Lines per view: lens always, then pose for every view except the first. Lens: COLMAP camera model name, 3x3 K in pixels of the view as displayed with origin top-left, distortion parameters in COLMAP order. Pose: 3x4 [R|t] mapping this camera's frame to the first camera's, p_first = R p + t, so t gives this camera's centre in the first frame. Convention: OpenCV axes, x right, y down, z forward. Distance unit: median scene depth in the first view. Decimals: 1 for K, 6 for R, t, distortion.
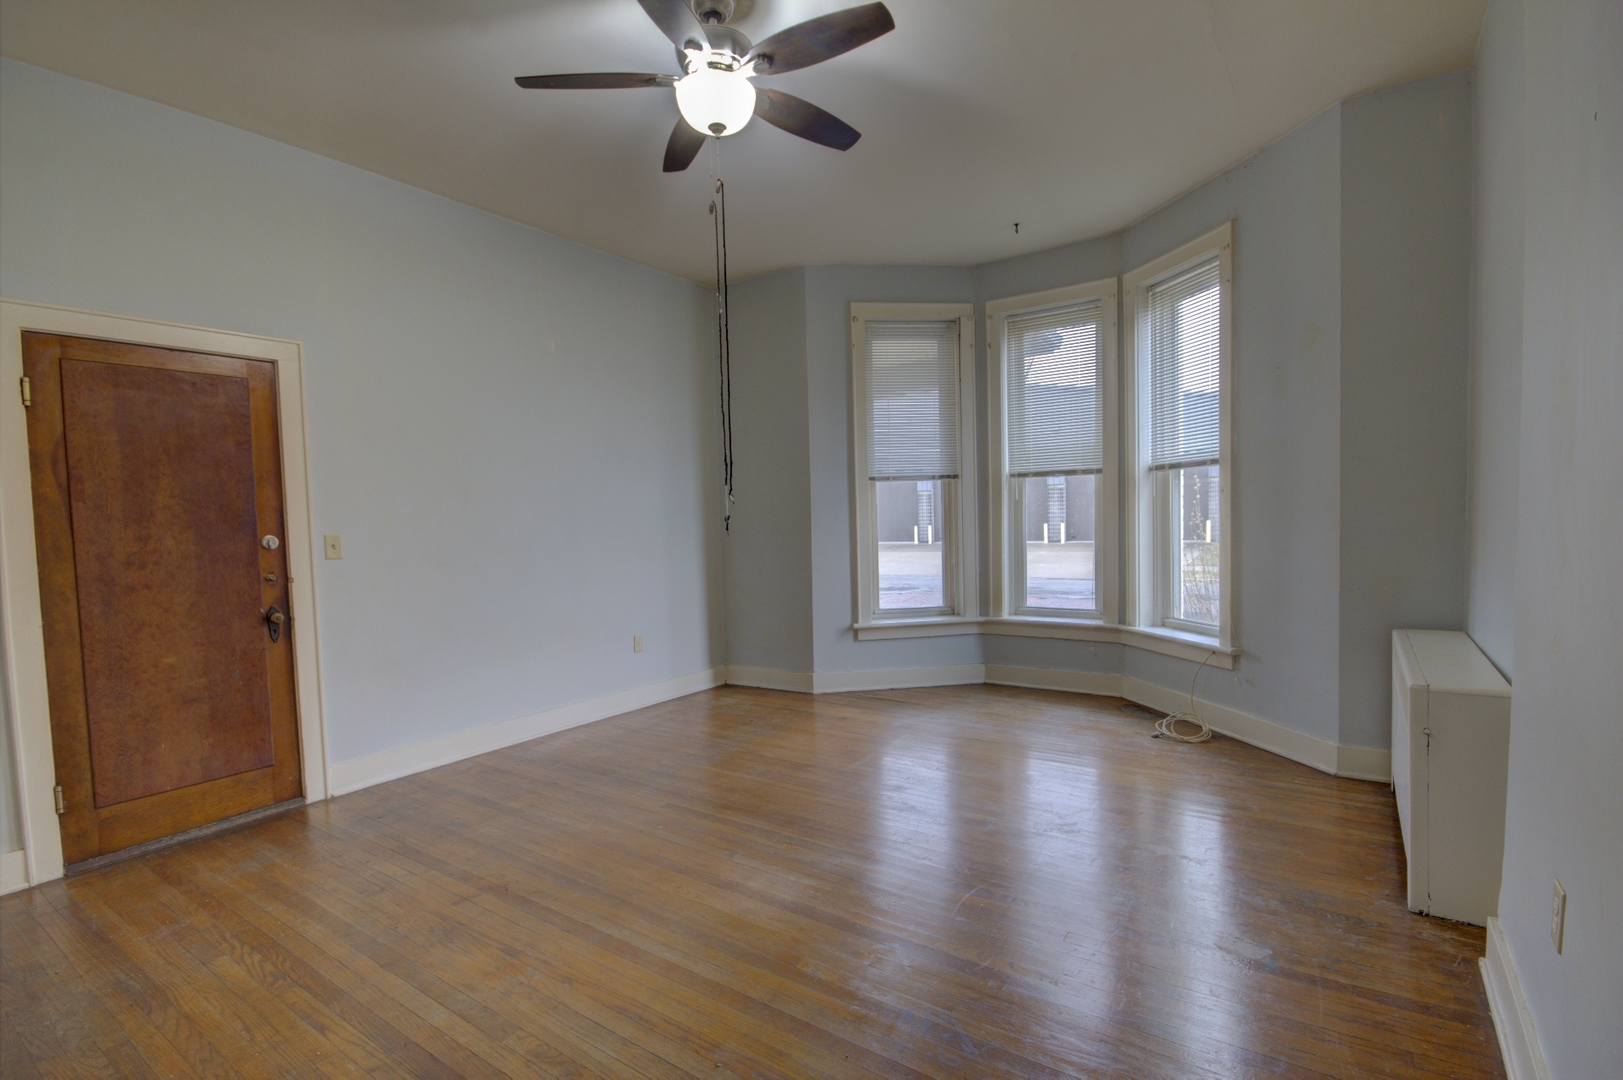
lens RADIAL K [[748.6, 0, 818.2], [0, 748.6, 544.9], [0, 0, 1]] dist [-0.015097, 0.000502]
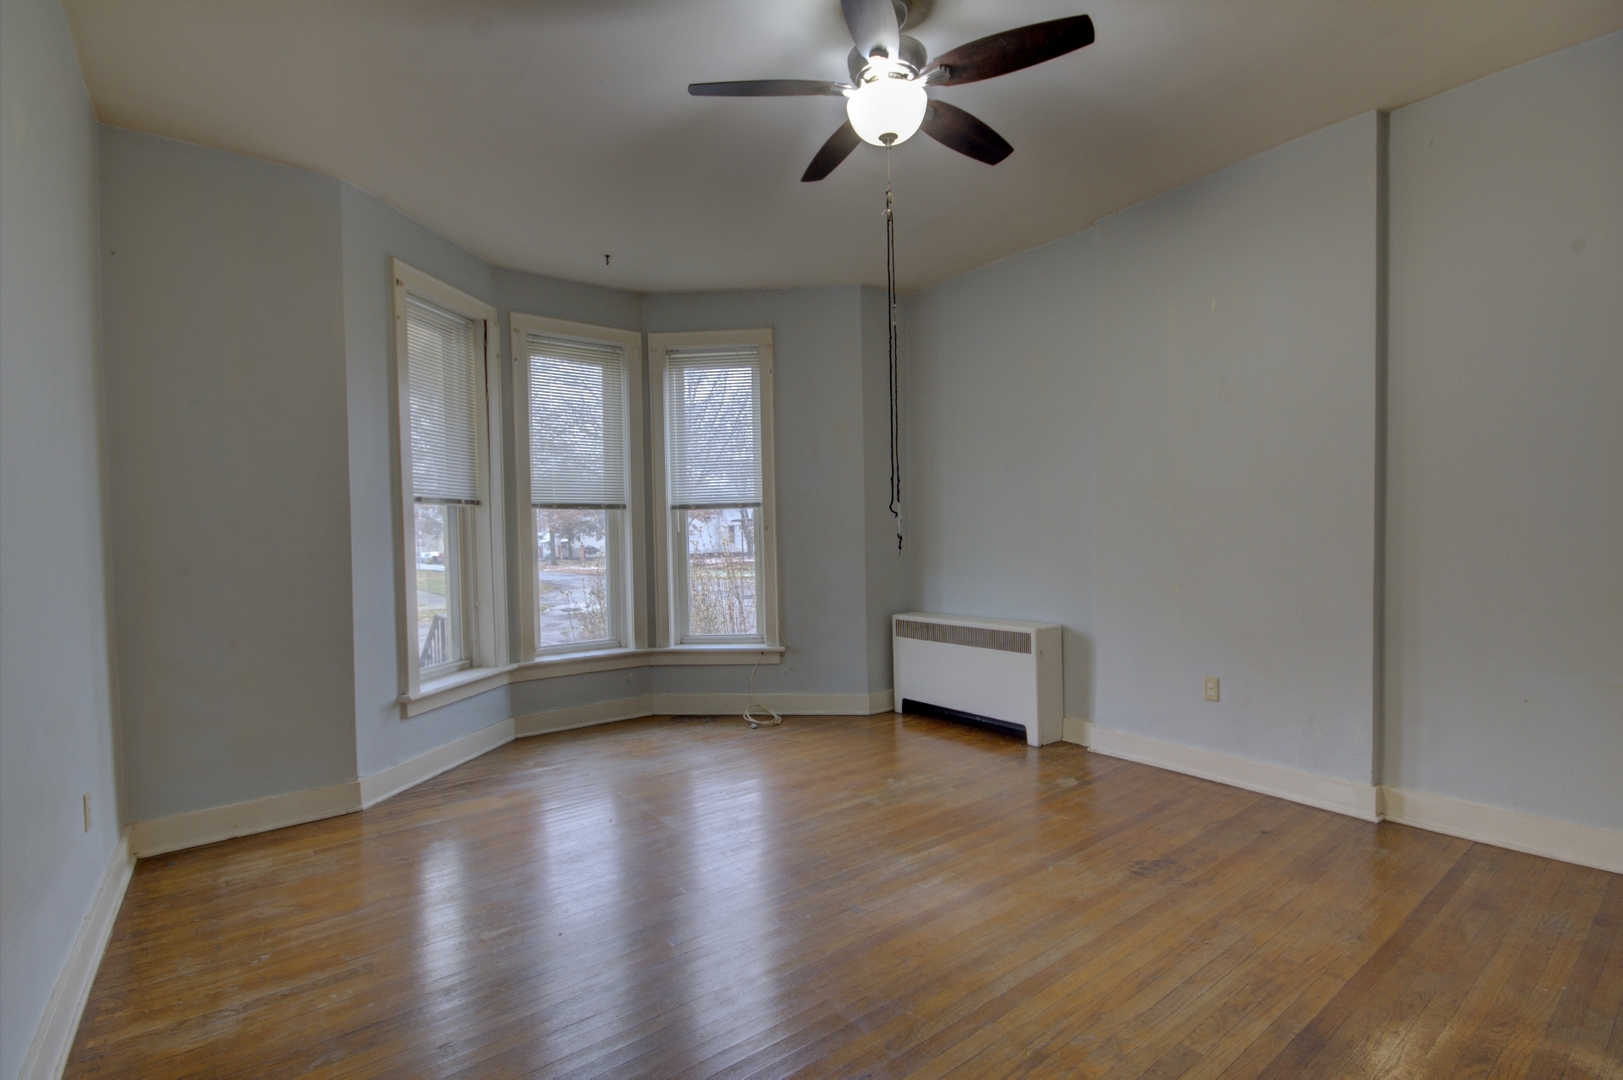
lens RADIAL K [[748.6, 0, 818.2], [0, 748.6, 544.9], [0, 0, 1]] dist [-0.015097, 0.000502]
pose [[0.305646, 0.013823, 0.952045, -0.606162], [0.047344, 0.998437, -0.029696, -0.000153], [-0.950967, 0.054150, 0.304514, 0.456053]]
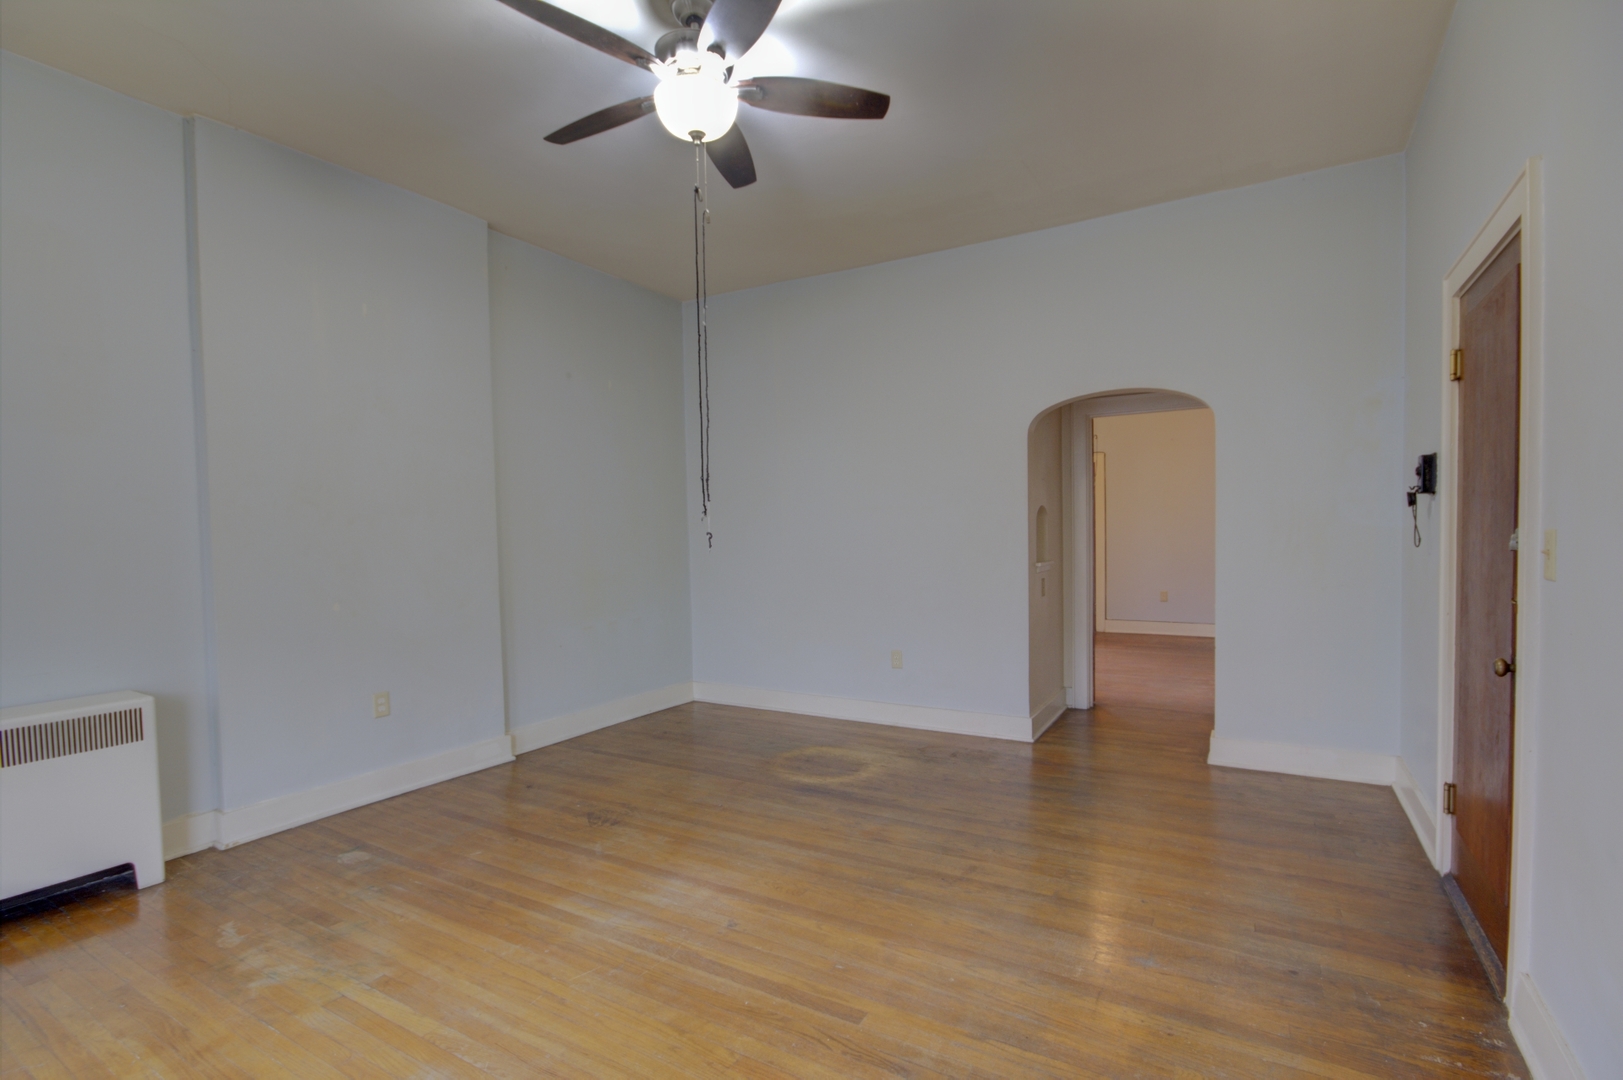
lens RADIAL K [[748.6, 0, 818.2], [0, 748.6, 544.9], [0, 0, 1]] dist [-0.015097, 0.000502]
pose [[-0.995754, 0.051310, -0.076428, -0.105114], [0.046740, 0.997078, 0.060425, -0.042326], [0.079305, 0.056596, -0.995242, 1.122071]]
